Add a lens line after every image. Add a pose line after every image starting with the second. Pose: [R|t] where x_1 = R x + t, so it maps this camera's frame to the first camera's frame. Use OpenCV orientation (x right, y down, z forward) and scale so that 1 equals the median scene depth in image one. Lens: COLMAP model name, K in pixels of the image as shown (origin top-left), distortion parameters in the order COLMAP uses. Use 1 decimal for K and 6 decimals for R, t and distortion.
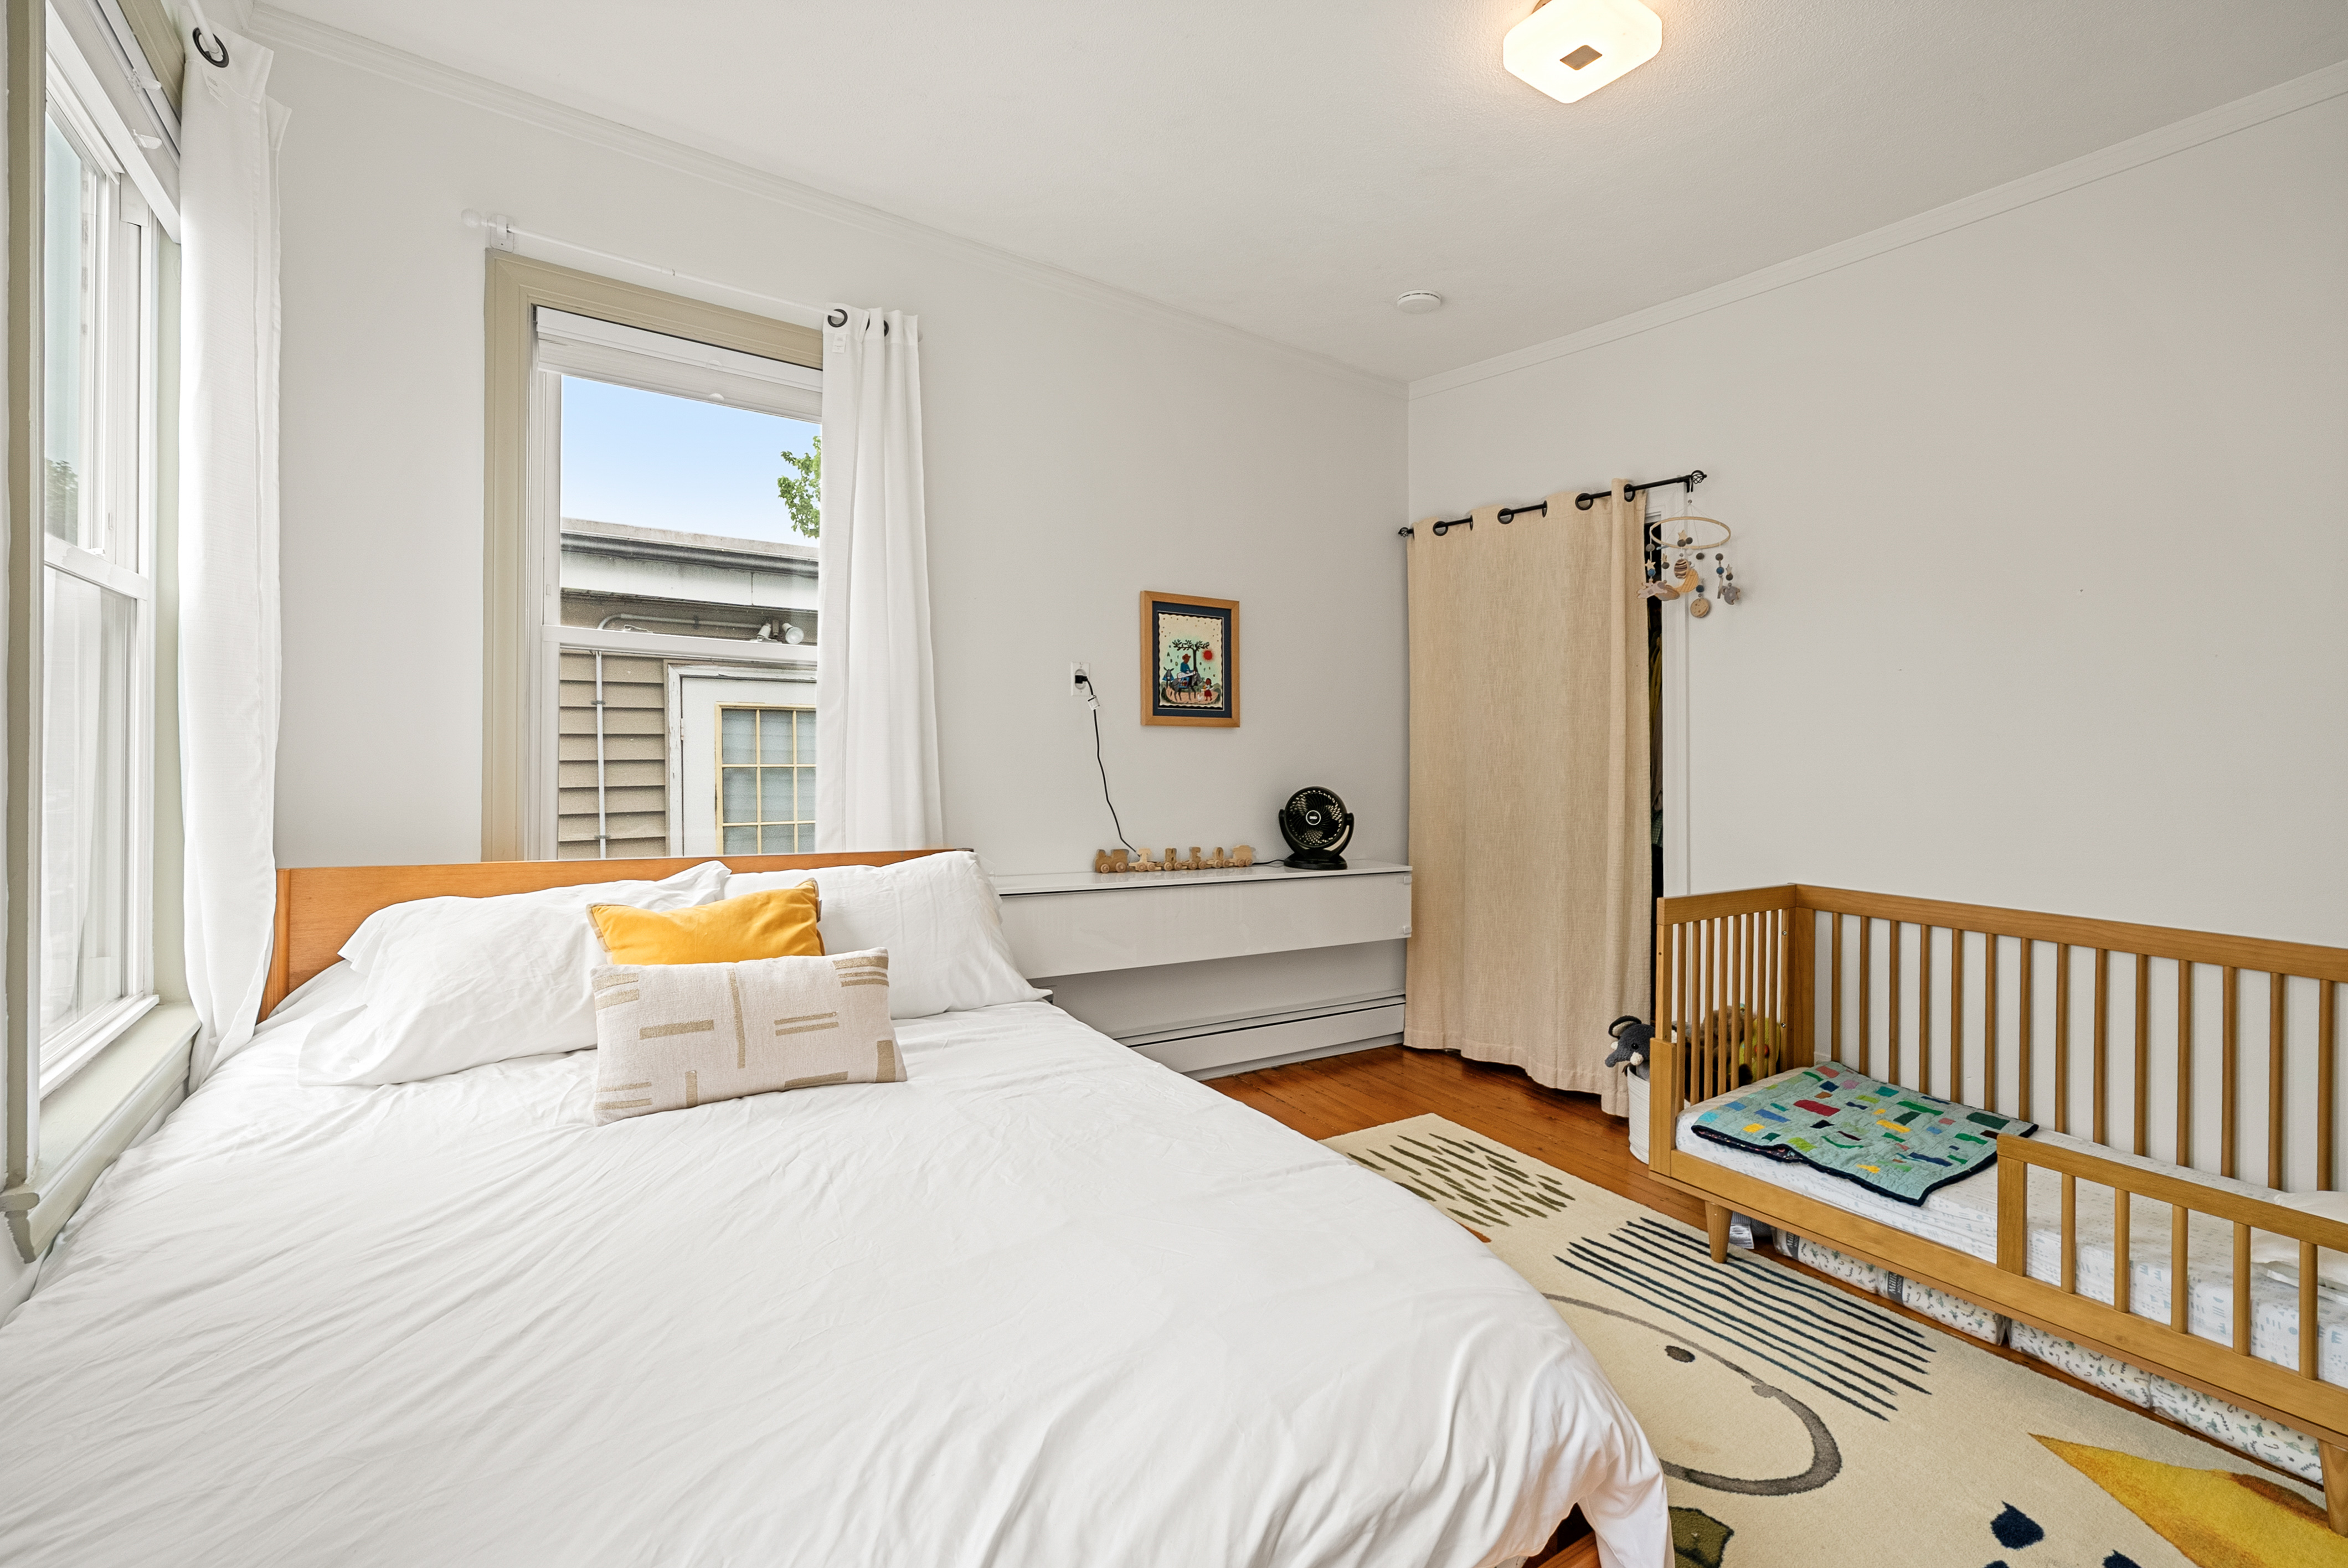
lens RADIAL K [[1016.9, 0, 1171.5], [0, 1016.9, 752.7], [0, 0, 1]] dist [0.001185, -0.000029]
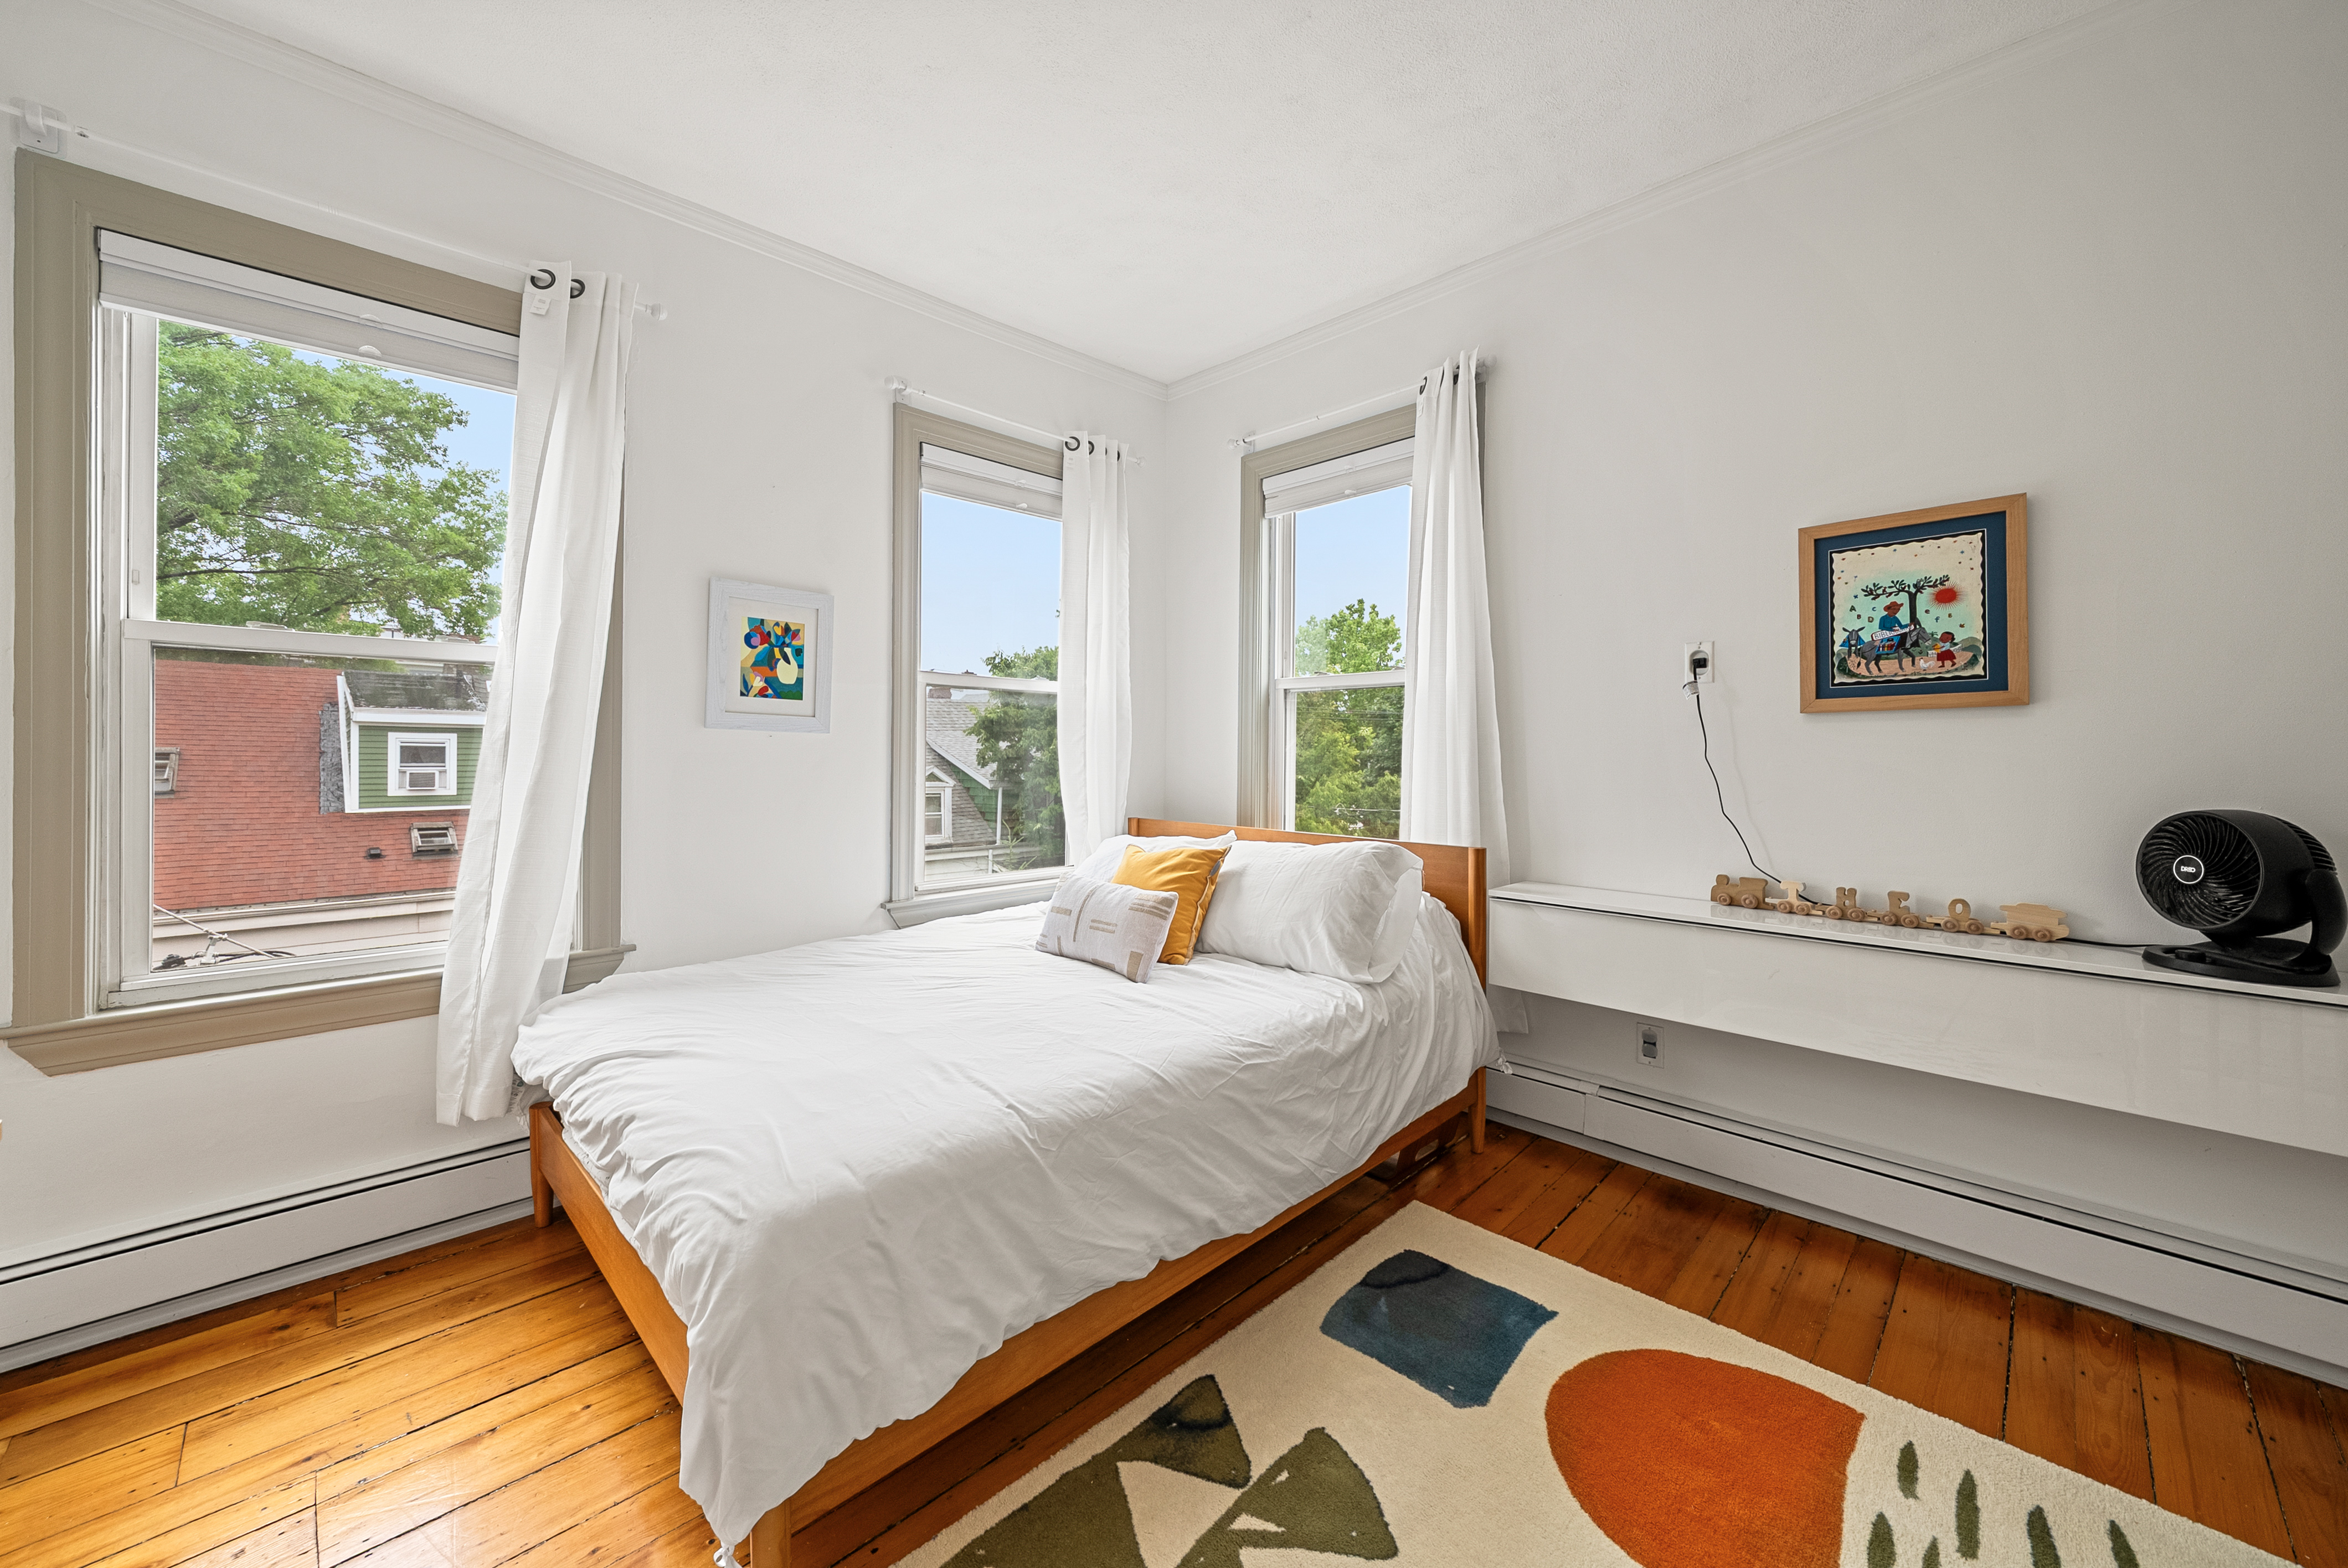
lens RADIAL K [[883.4, 0, 1166.8], [0, 883.4, 764.9], [0, 0, 1]] dist [-0.000745, -0.000077]
pose [[0.181486, -0.010511, -0.983337, 0.503219], [0.000547, 0.999944, -0.010588, 0.016299], [0.983393, 0.001383, 0.181481, 0.428269]]
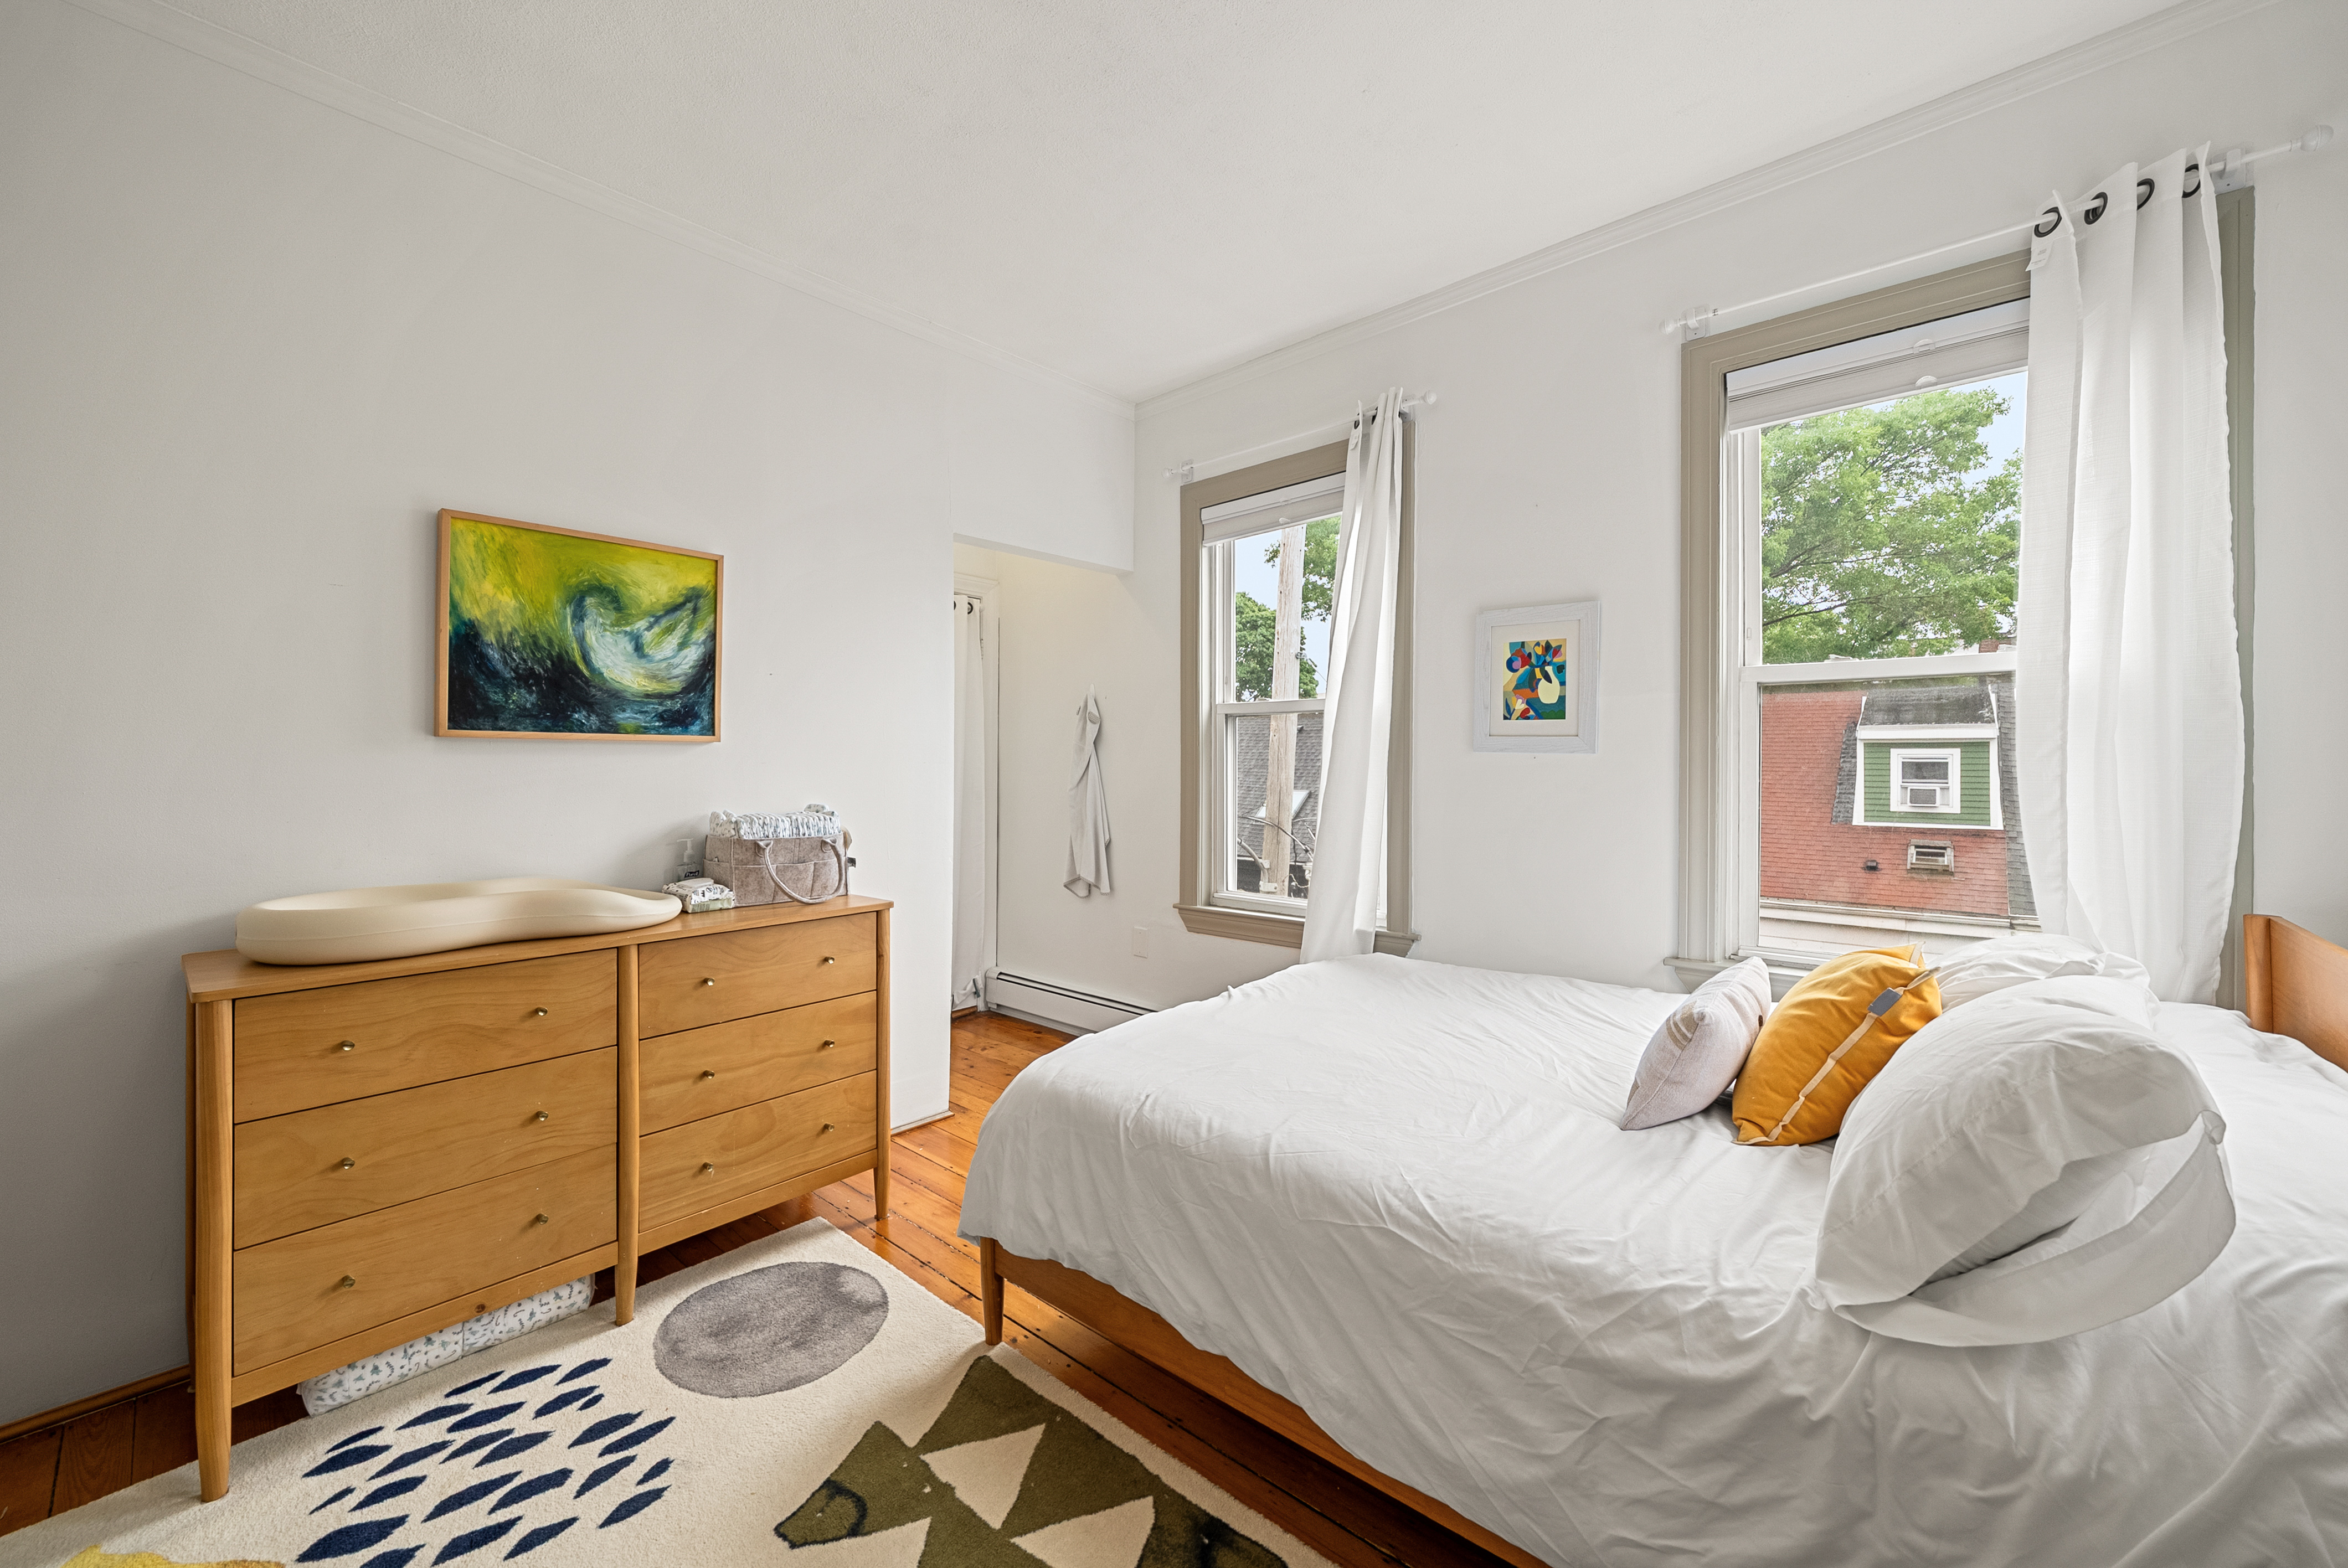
lens RADIAL K [[903.3, 0, 1171.4], [0, 903.3, 766.6], [0, 0, 1]] dist [-0.001040, -0.000092]
pose [[-0.967064, -0.023194, -0.253474, 0.189145], [-0.022806, 0.999730, -0.004469, 0.001420], [0.253509, 0.001459, -0.967332, 0.895748]]
